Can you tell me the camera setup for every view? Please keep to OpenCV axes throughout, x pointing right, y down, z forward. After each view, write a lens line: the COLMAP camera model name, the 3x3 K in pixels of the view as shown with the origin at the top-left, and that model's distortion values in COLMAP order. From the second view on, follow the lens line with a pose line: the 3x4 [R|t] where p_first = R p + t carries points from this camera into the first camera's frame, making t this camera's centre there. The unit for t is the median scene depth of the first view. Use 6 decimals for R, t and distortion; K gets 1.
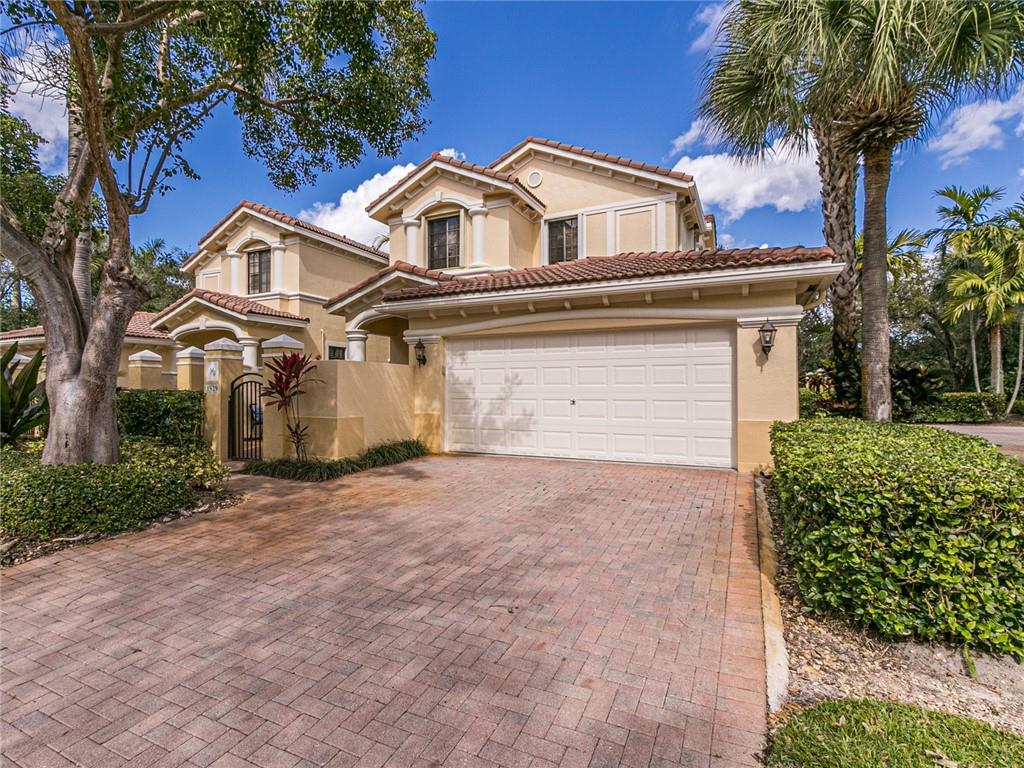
lens RADIAL K [[493.4, 0, 488.6], [0, 493.4, 389.8], [0, 0, 1]] dist [0.004933, 0.001817]
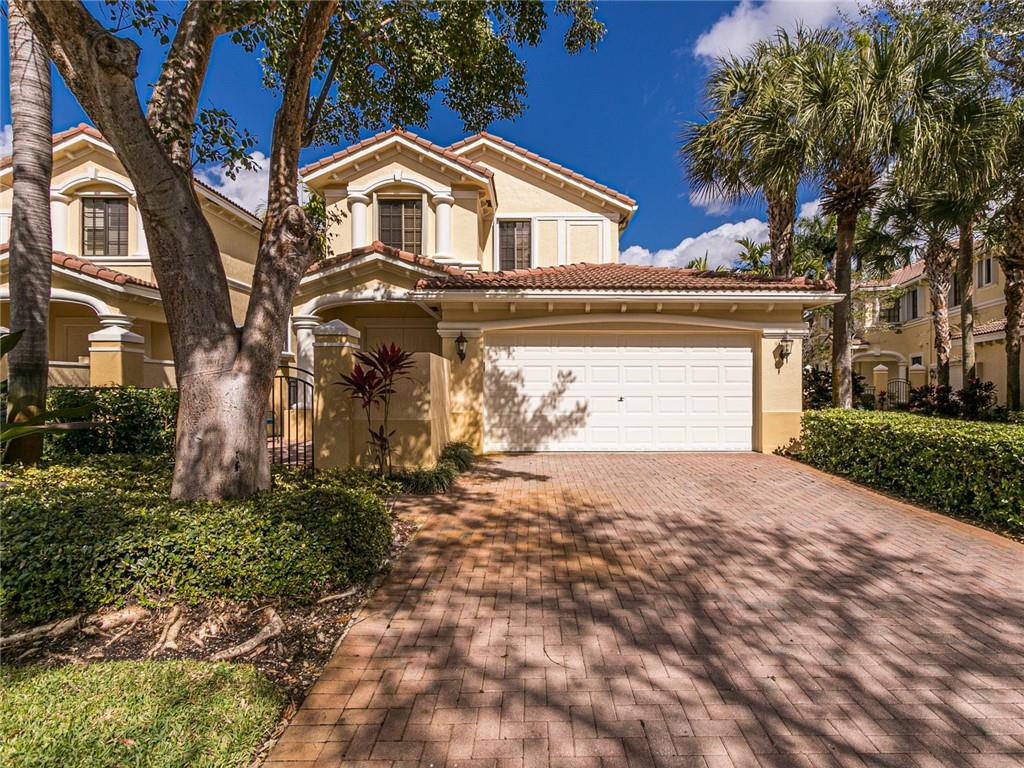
lens RADIAL K [[493.4, 0, 529.1], [0, 493.4, 387.9], [0, 0, 1]] dist [0.004933, 0.001817]
pose [[0.900266, 0.002920, 0.435330, -0.296075], [-0.003174, 0.999995, -0.000142, 0.001300], [-0.435328, -0.001254, 0.900271, 0.073945]]
